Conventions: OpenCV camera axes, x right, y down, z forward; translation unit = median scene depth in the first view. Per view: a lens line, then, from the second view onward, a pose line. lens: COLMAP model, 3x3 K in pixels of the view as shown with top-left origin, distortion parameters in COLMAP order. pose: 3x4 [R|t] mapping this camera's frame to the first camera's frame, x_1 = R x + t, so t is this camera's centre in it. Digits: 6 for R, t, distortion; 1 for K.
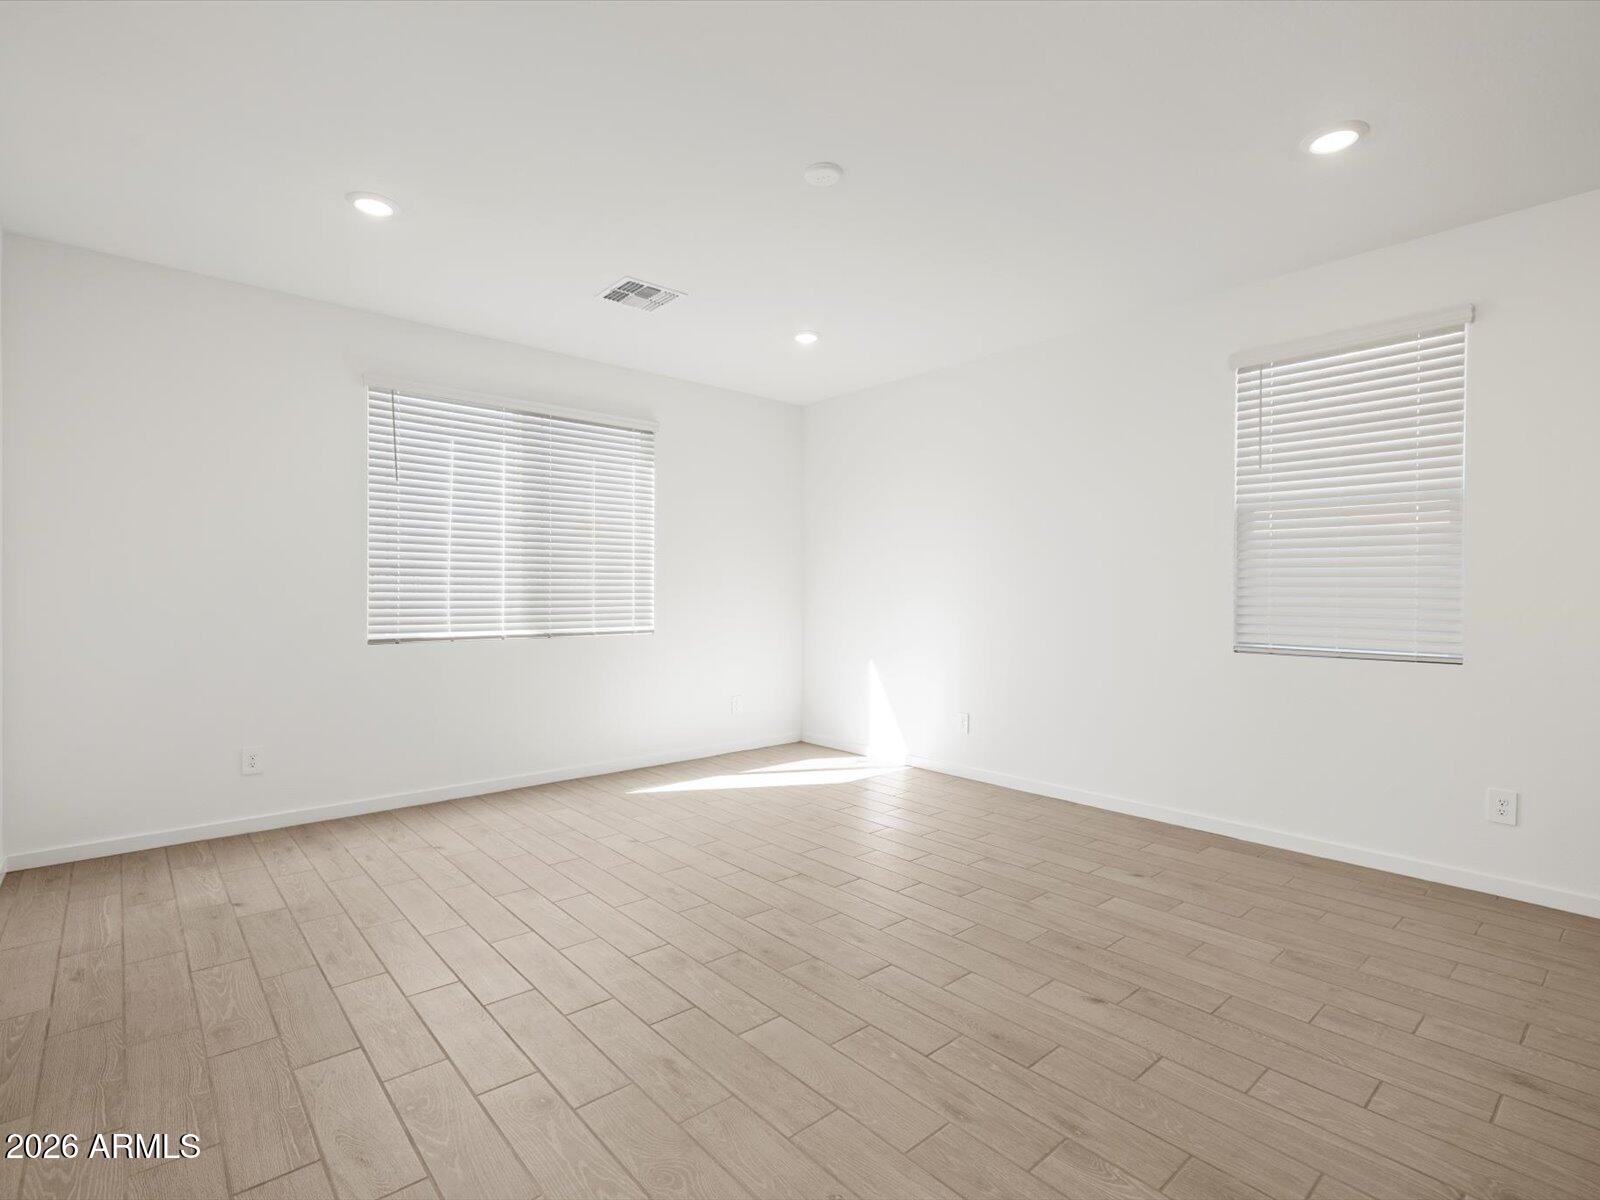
lens RADIAL K [[769.0, 0, 820.2], [0, 769.0, 591.2], [0, 0, 1]] dist [-0.012891, 0.000269]
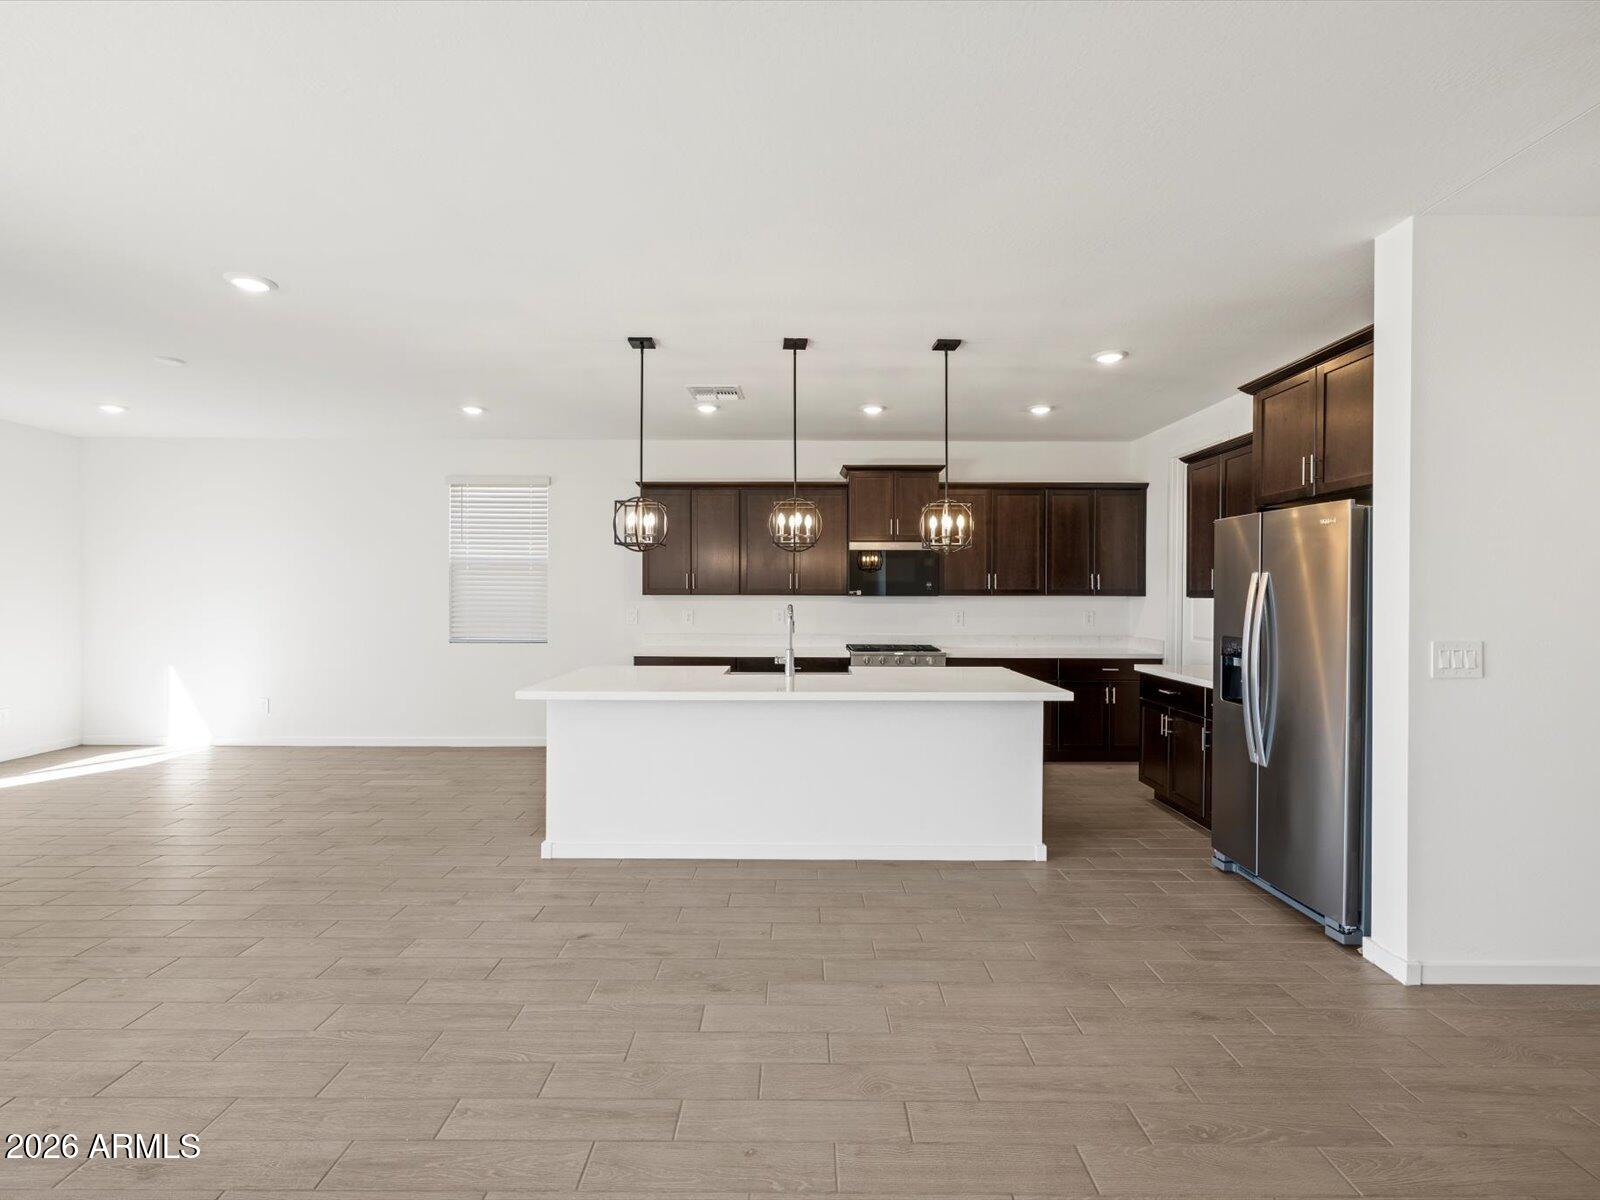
lens RADIAL K [[769.0, 0, 820.2], [0, 769.0, 591.2], [0, 0, 1]] dist [-0.012891, 0.000269]
pose [[0.667069, -0.008943, 0.744942, -0.175548], [-0.002584, 0.999894, 0.014318, -0.056081], [-0.744991, -0.011476, 0.666975, -0.686336]]
